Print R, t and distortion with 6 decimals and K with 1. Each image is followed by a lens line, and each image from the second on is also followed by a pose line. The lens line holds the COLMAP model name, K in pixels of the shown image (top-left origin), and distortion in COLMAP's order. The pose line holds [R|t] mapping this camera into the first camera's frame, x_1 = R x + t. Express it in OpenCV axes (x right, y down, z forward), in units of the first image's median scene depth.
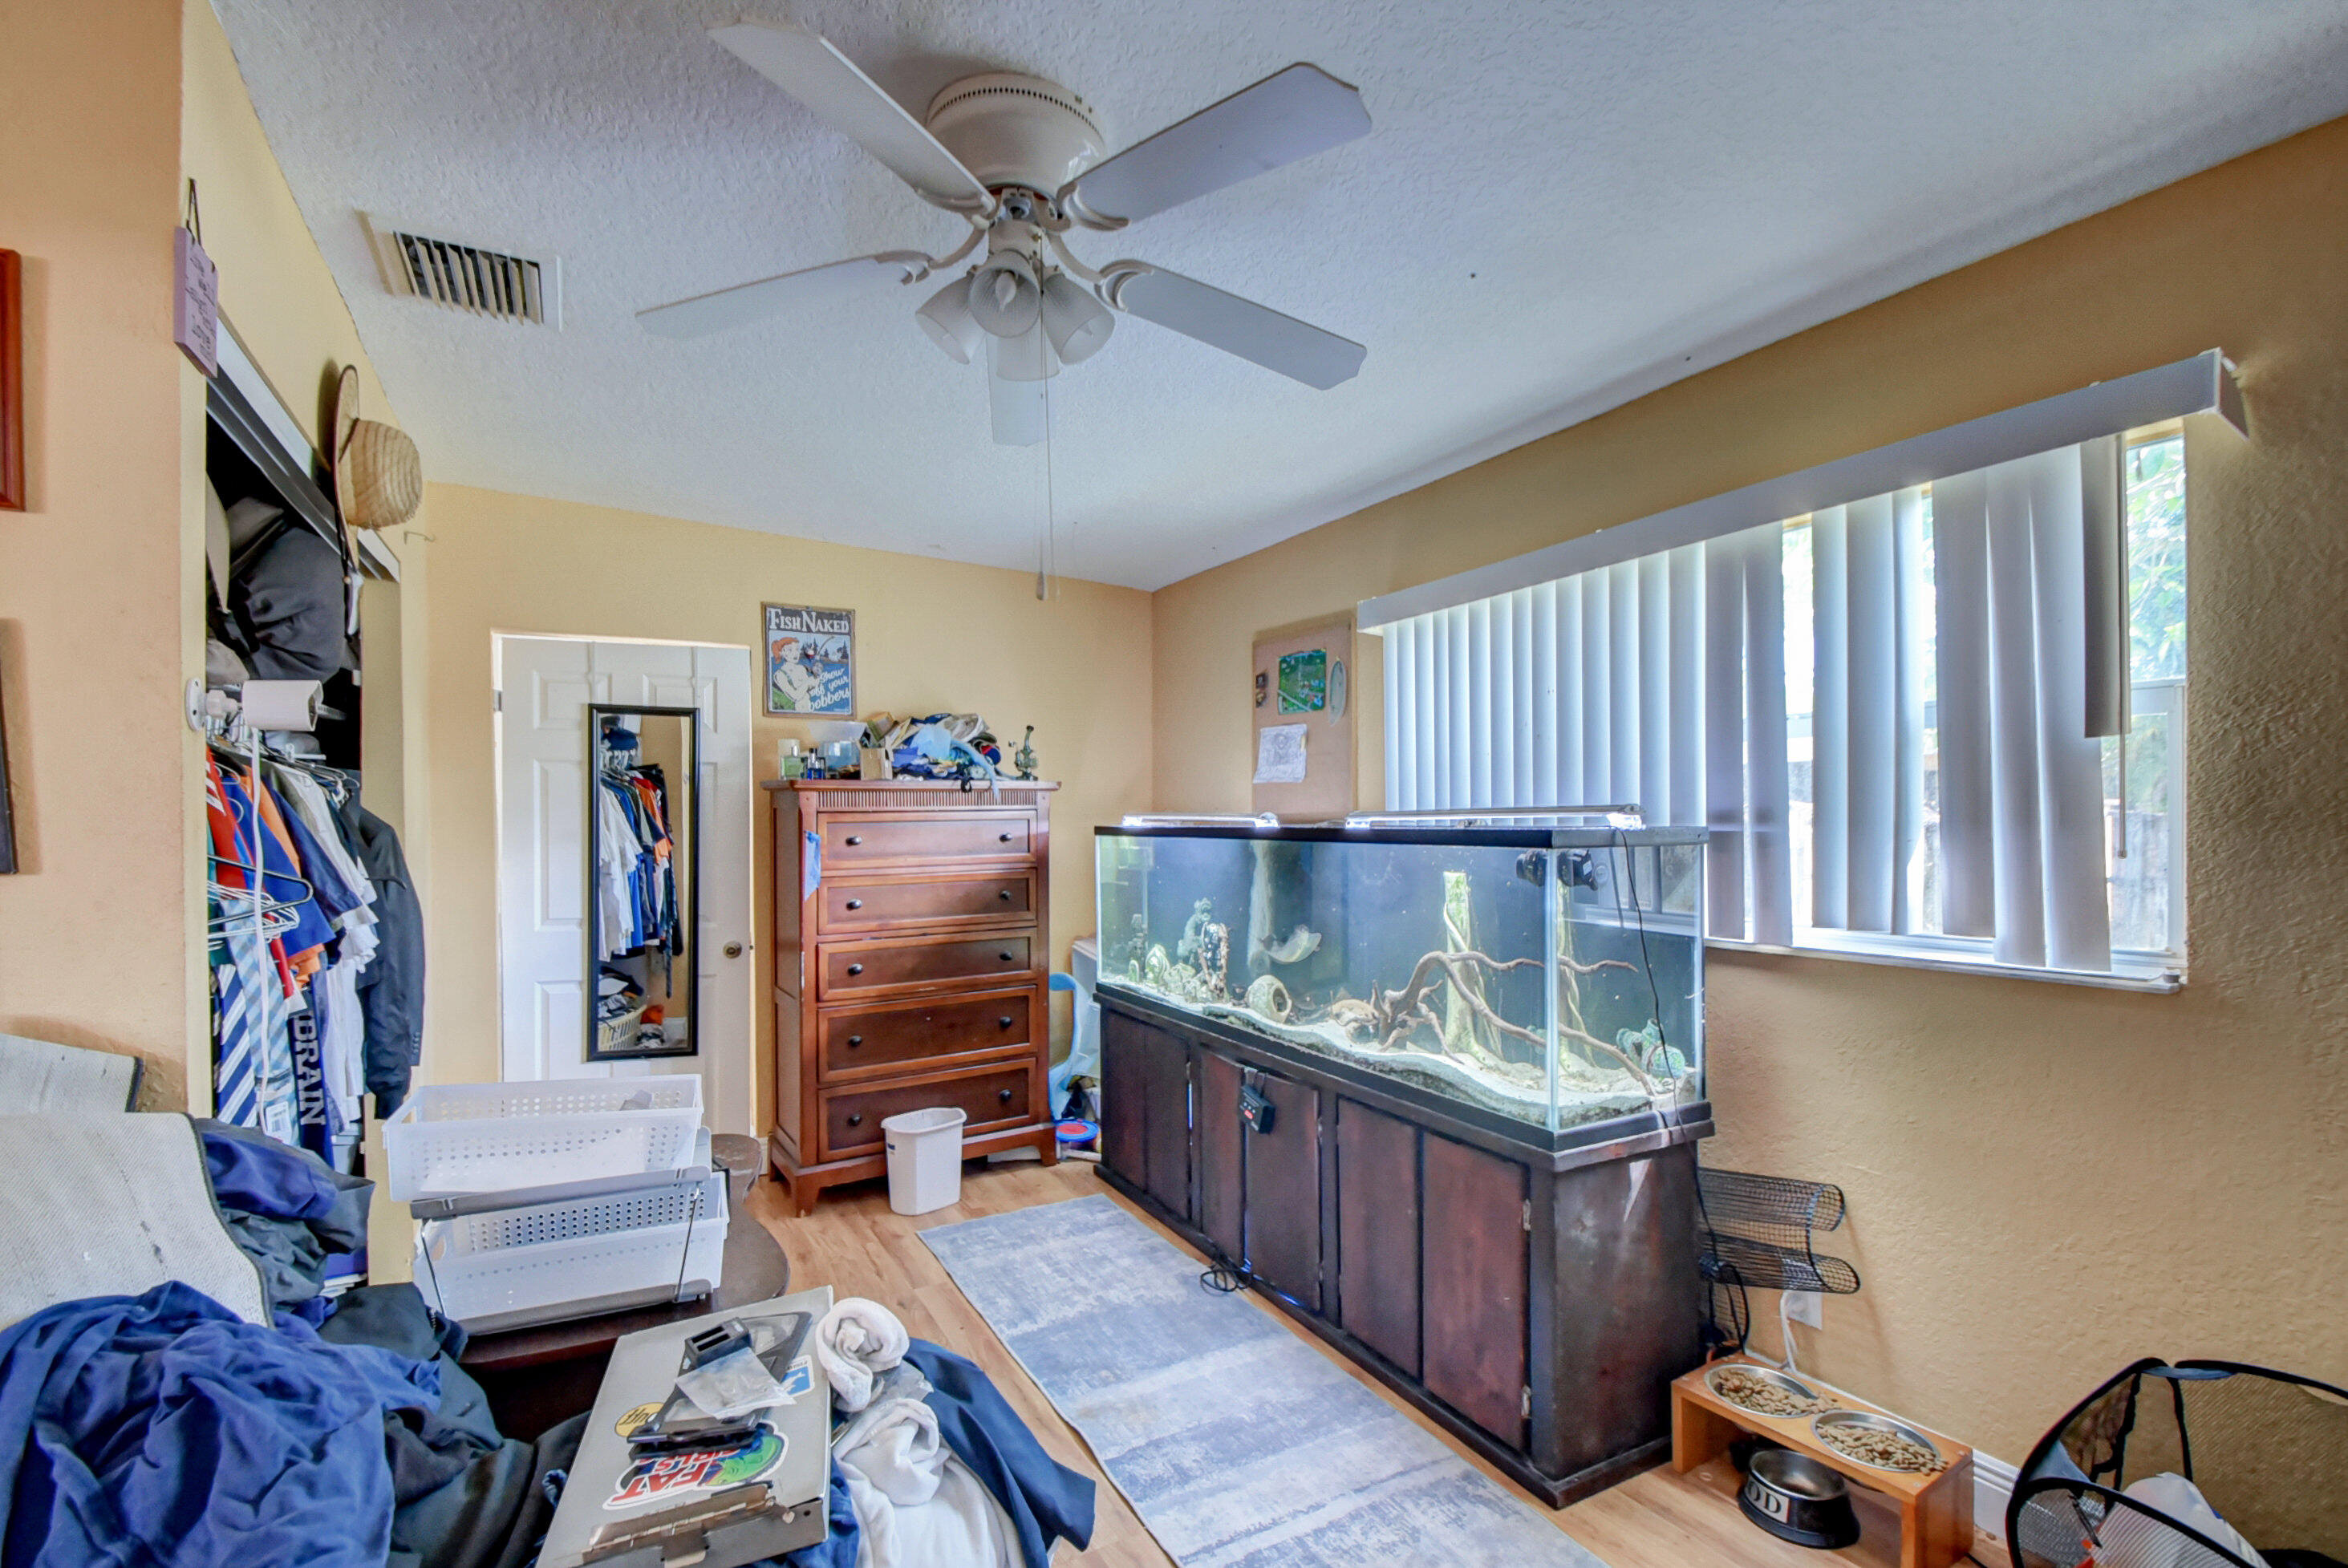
lens RADIAL K [[1054.5, 0, 1156.2], [0, 1054.5, 816.8], [0, 0, 1]] dist [0.000906, -0.008618]
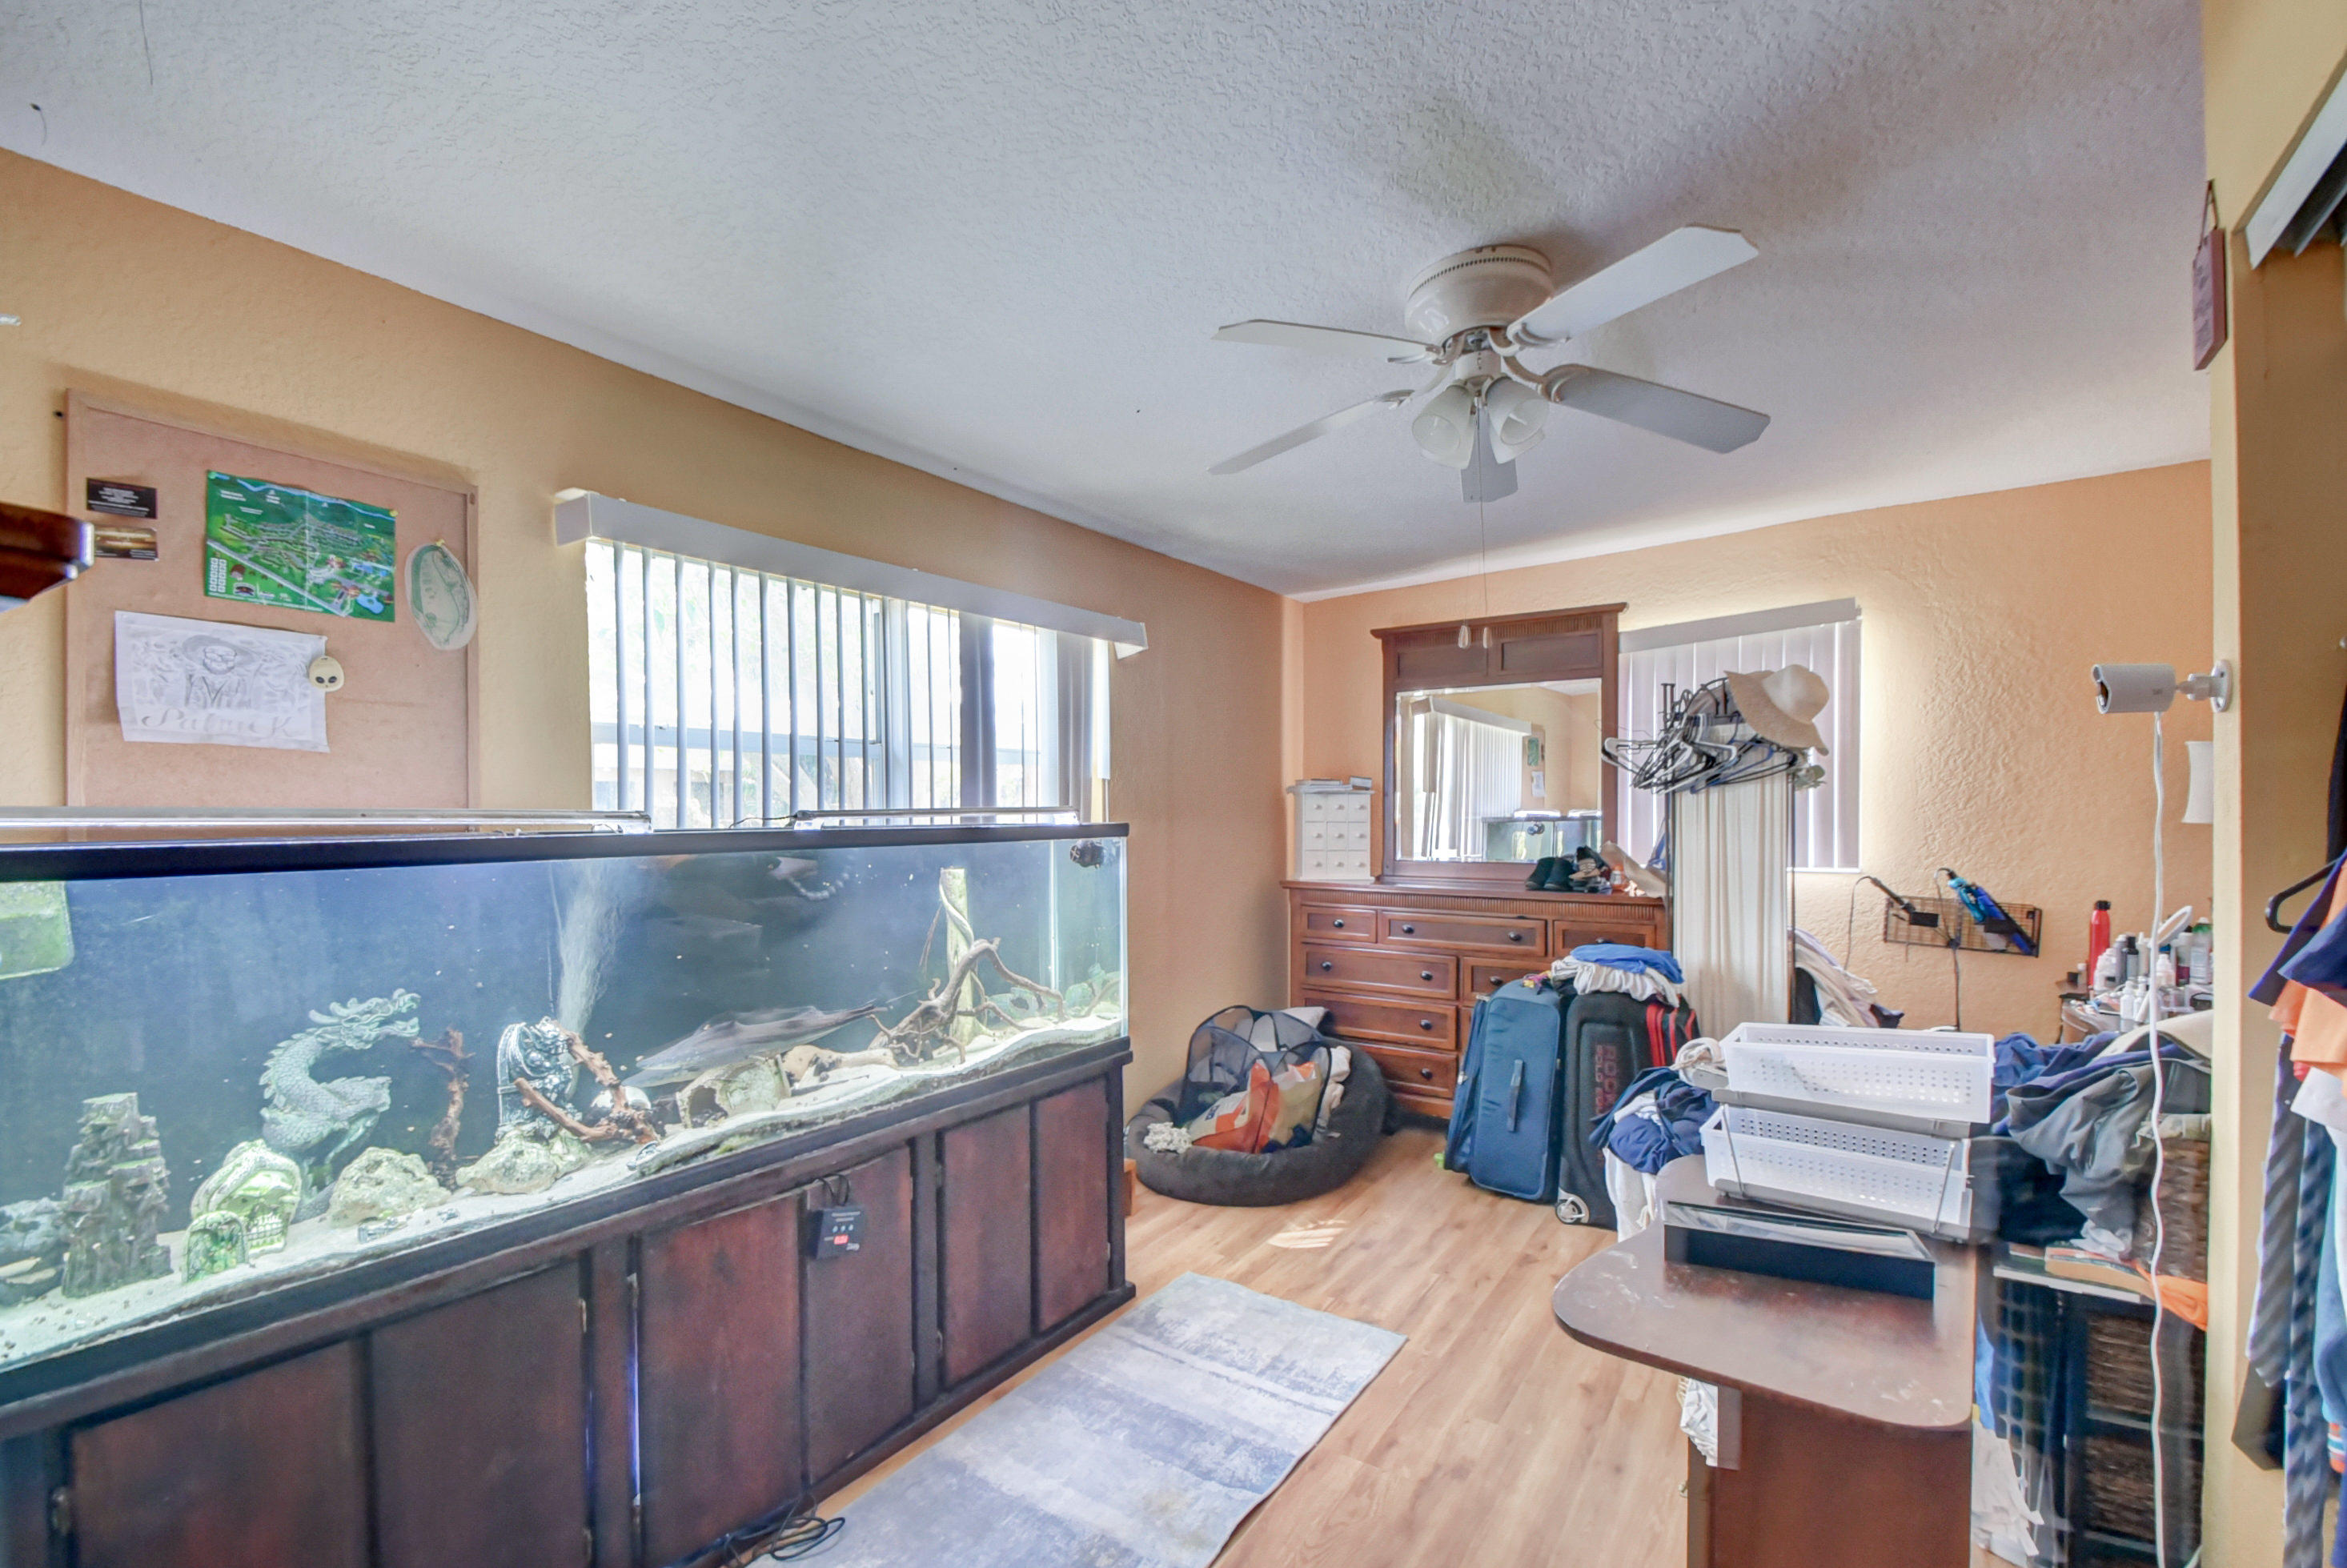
lens RADIAL K [[1021.0, 0, 1175.0], [0, 1021.0, 829.5], [0, 0, 1]] dist [-0.001029, -0.000141]
pose [[-0.461309, -0.000682, 0.887239, -0.498706], [0.013399, 0.999880, 0.007735, 0.006246], [-0.887139, 0.015456, -0.461244, 0.899115]]
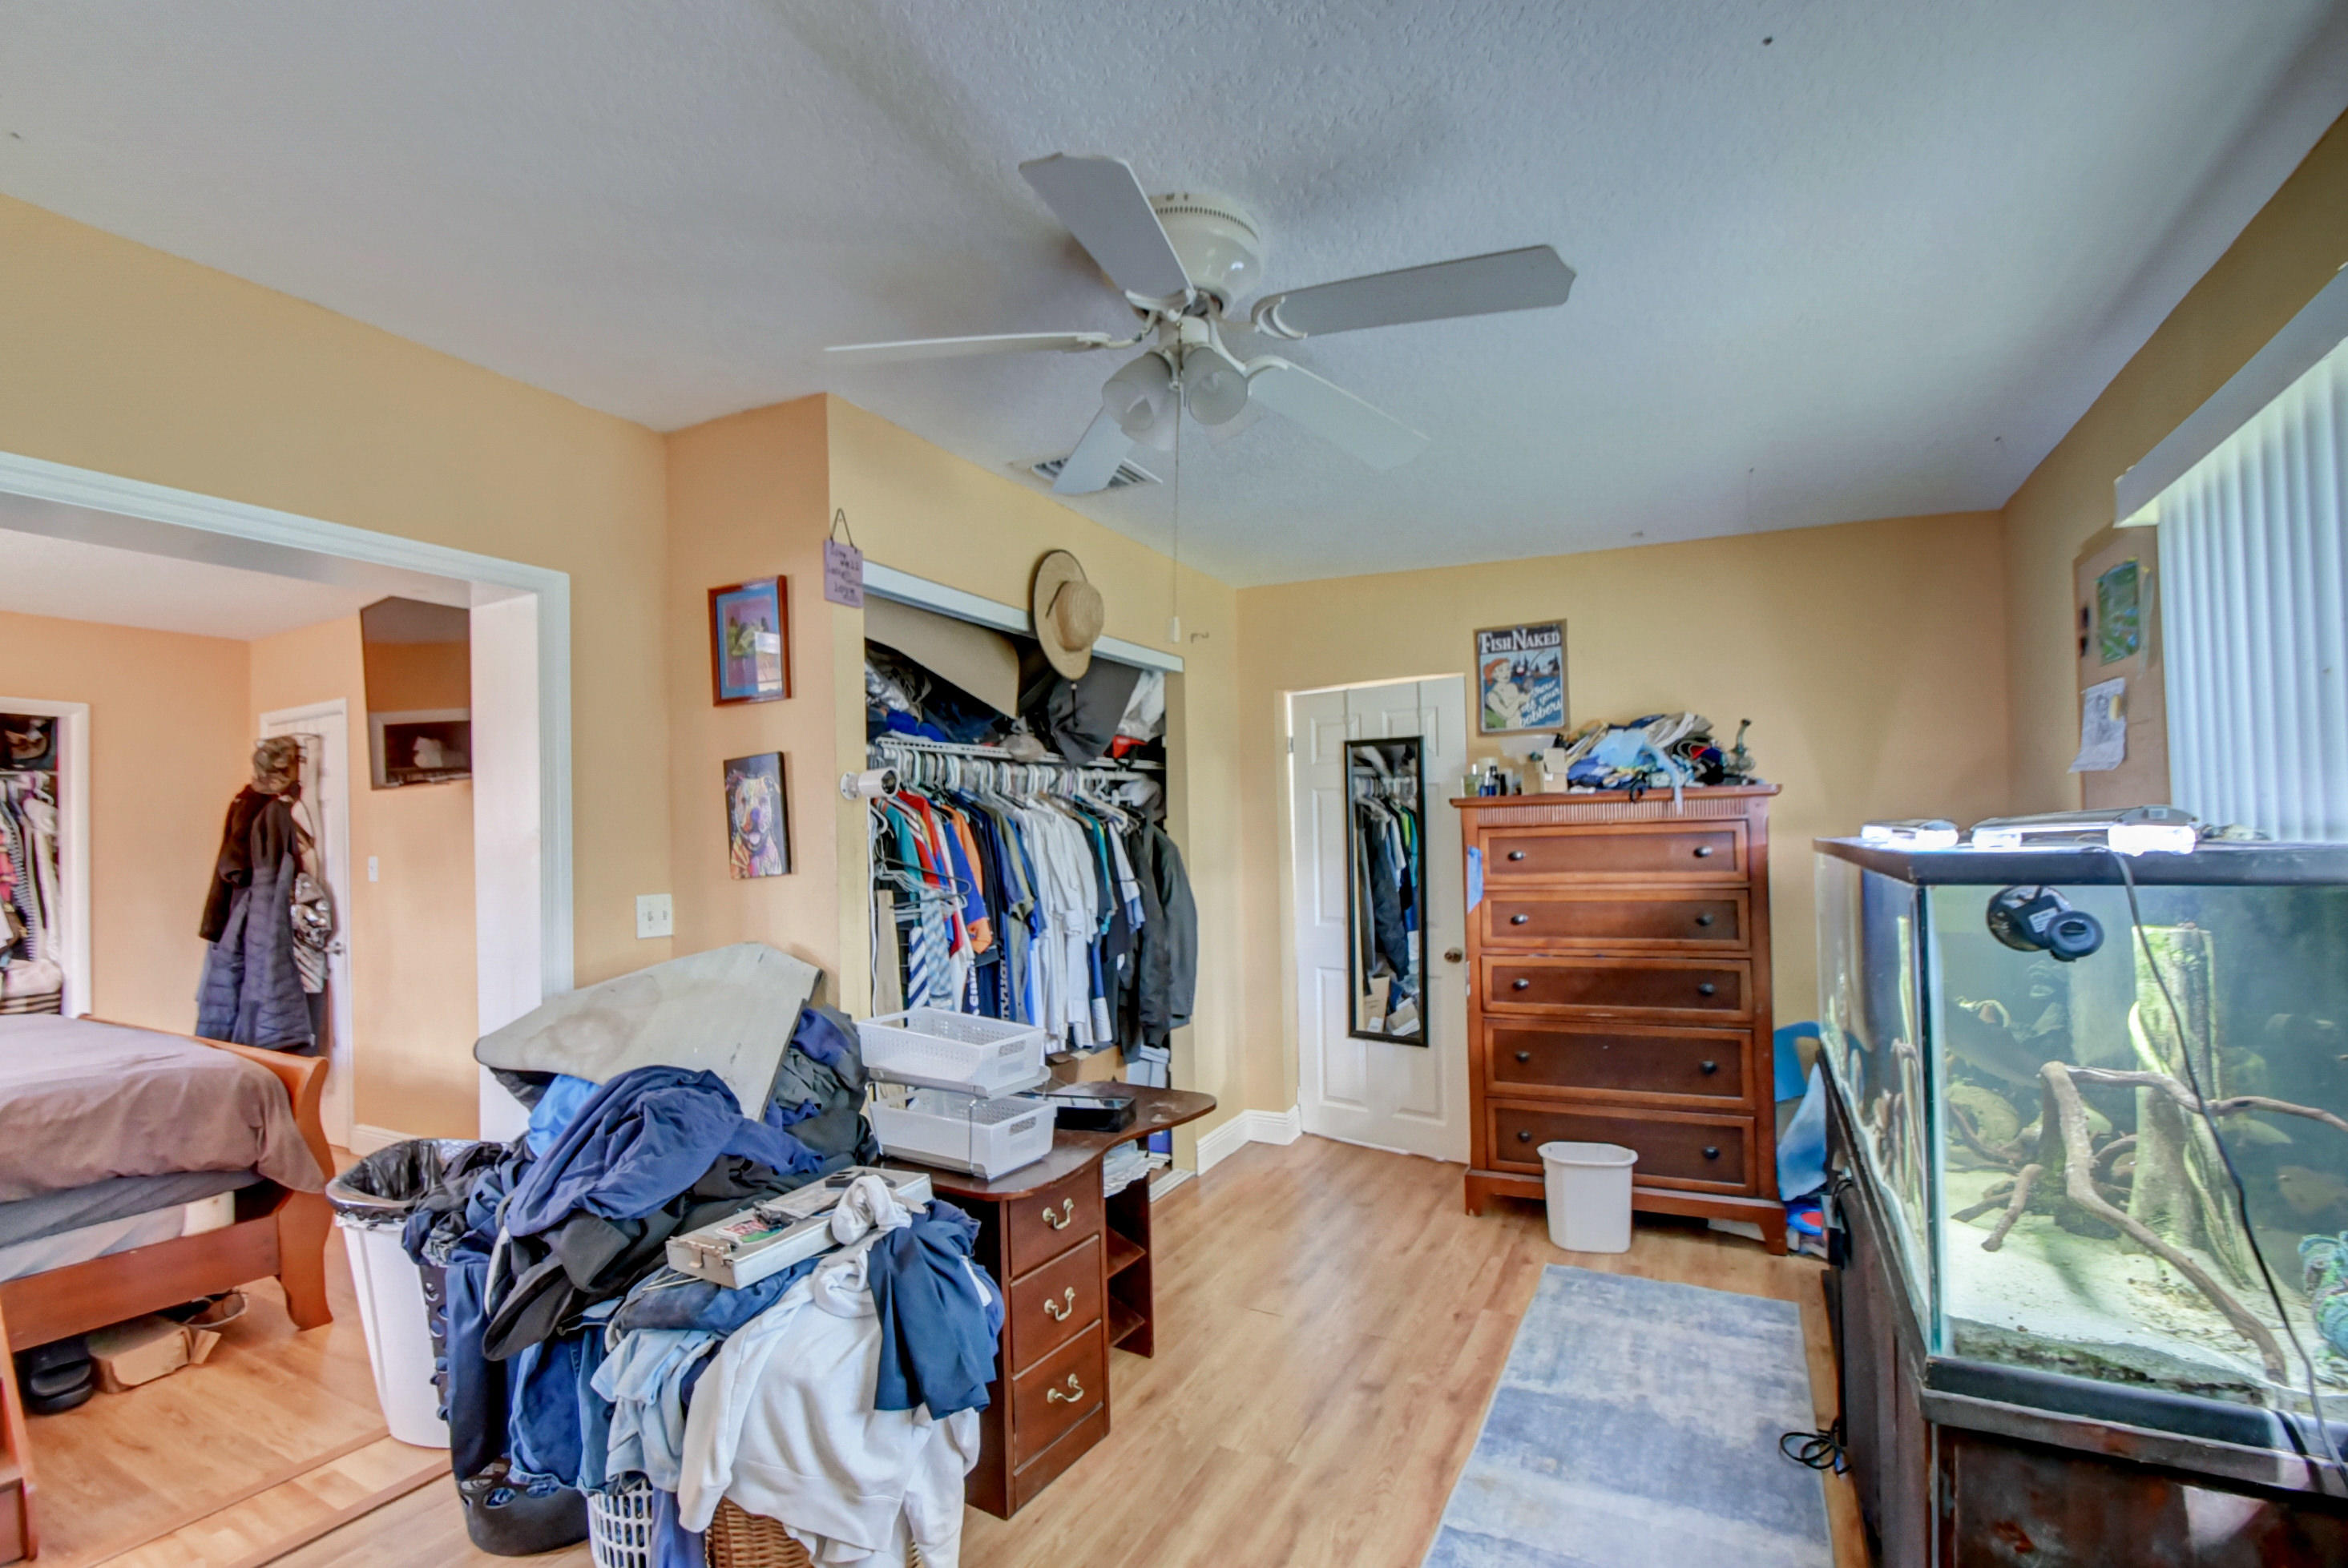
lens RADIAL K [[1054.5, 0, 1156.2], [0, 1054.5, 816.8], [0, 0, 1]] dist [0.000906, -0.008618]
pose [[0.534531, -0.023469, -0.844823, 0.365684], [0.017738, 0.999706, -0.016548, -0.003728], [0.844963, -0.006140, 0.534790, 0.170229]]
